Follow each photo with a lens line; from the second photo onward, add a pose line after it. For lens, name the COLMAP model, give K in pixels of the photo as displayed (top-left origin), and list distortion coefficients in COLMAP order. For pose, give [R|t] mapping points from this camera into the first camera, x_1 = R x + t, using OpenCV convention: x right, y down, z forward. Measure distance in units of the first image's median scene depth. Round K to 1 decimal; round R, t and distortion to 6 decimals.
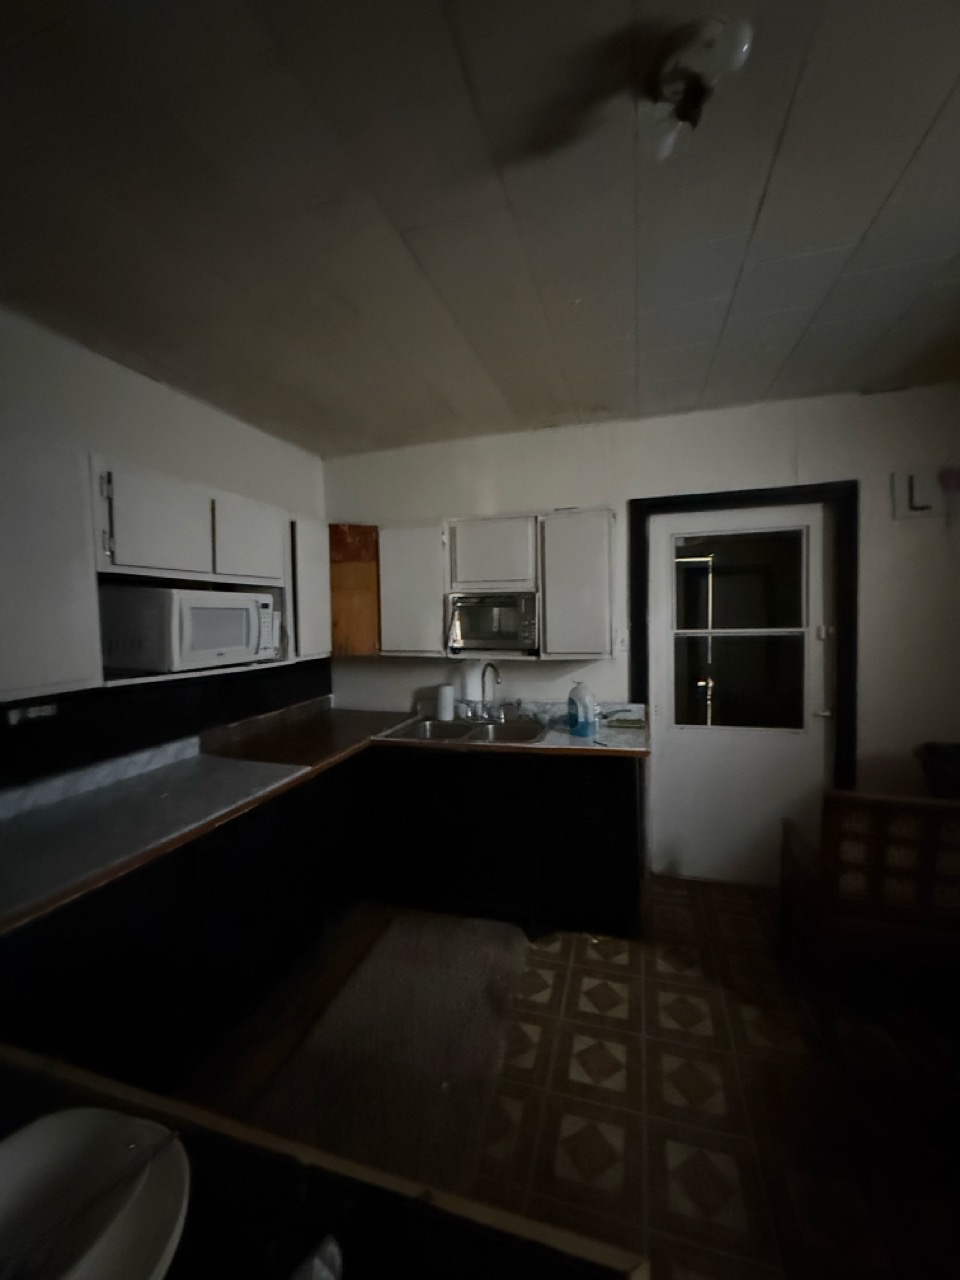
lens RADIAL K [[508.1, 0, 479.5], [0, 508.1, 635.8], [0, 0, 1]] dist [-0.001316, 0.000655]
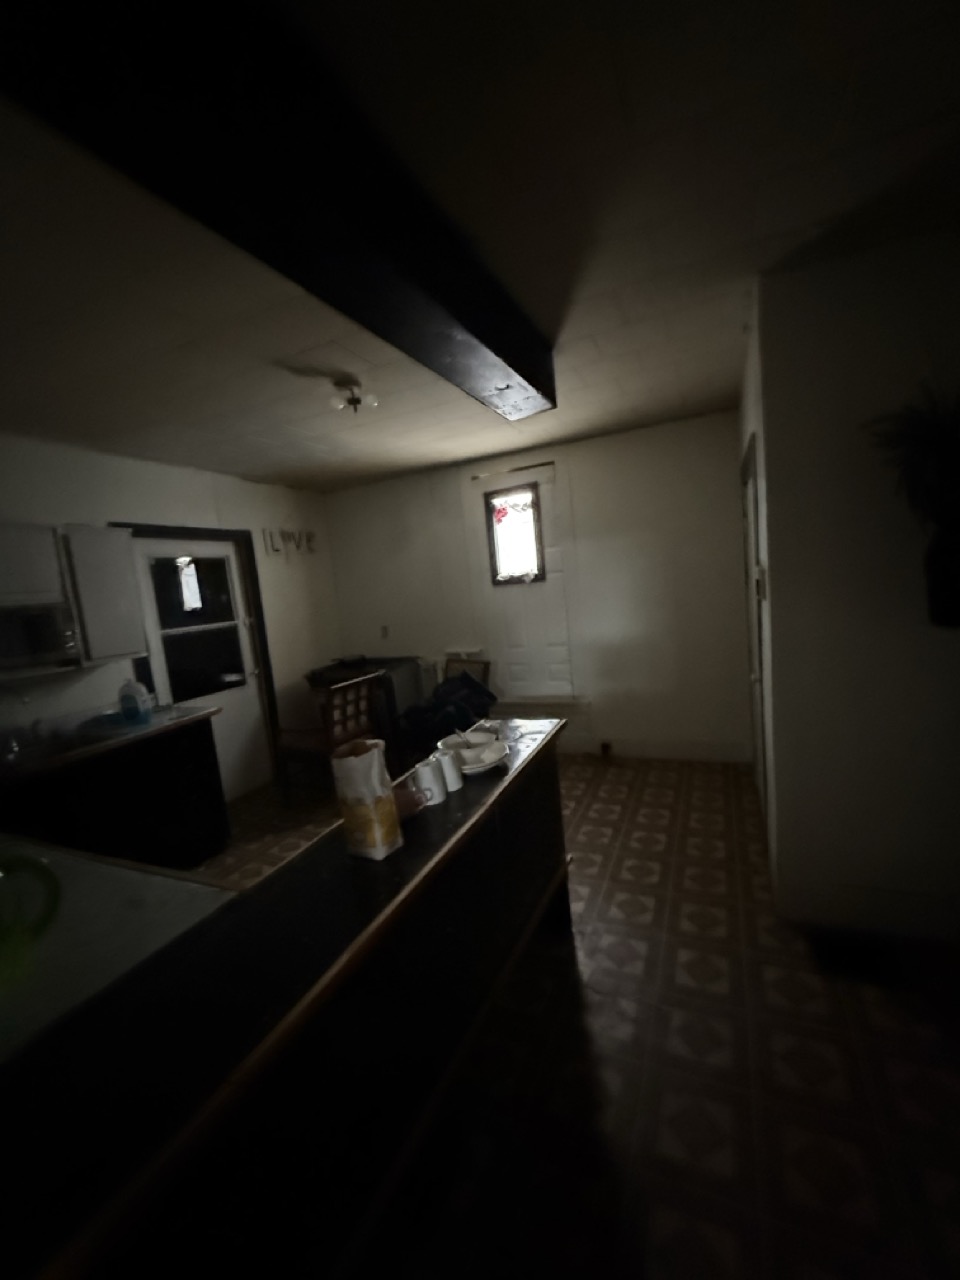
lens RADIAL K [[508.1, 0, 483.4], [0, 508.1, 641.8], [0, 0, 1]] dist [-0.001316, 0.000655]
pose [[0.135324, -0.104070, 0.985321, -0.857568], [0.136918, 0.986891, 0.085432, 0.019967], [-0.981295, 0.123347, 0.147799, 0.037851]]
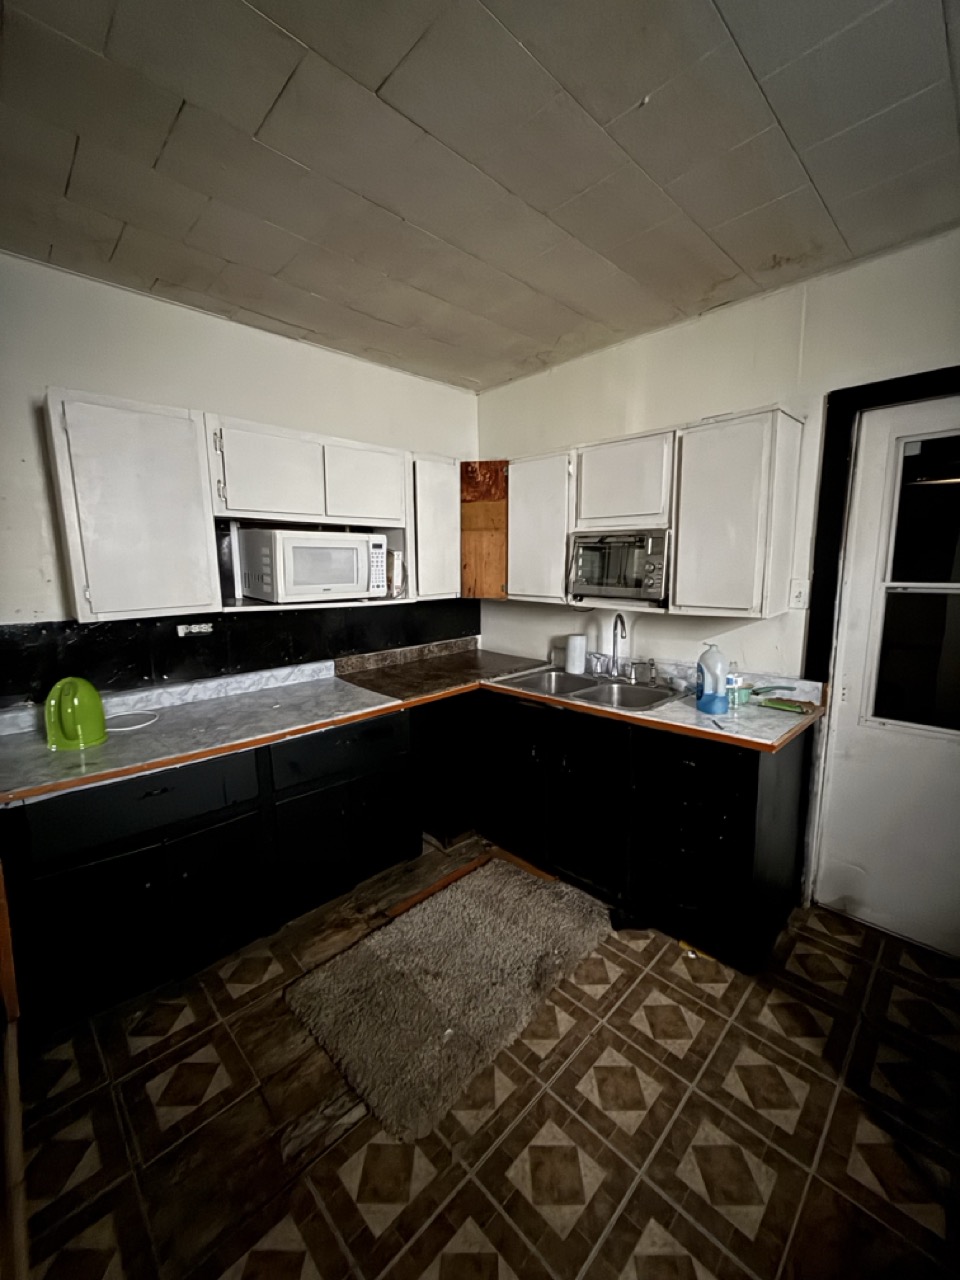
lens RADIAL K [[508.1, 0, 478.2], [0, 508.1, 635.8], [0, 0, 1]] dist [-0.001316, 0.000655]
pose [[0.878580, 0.082076, -0.470490, 0.259837], [-0.031063, 0.992857, 0.115196, -0.001578], [0.476584, -0.086594, 0.874854, 0.149330]]
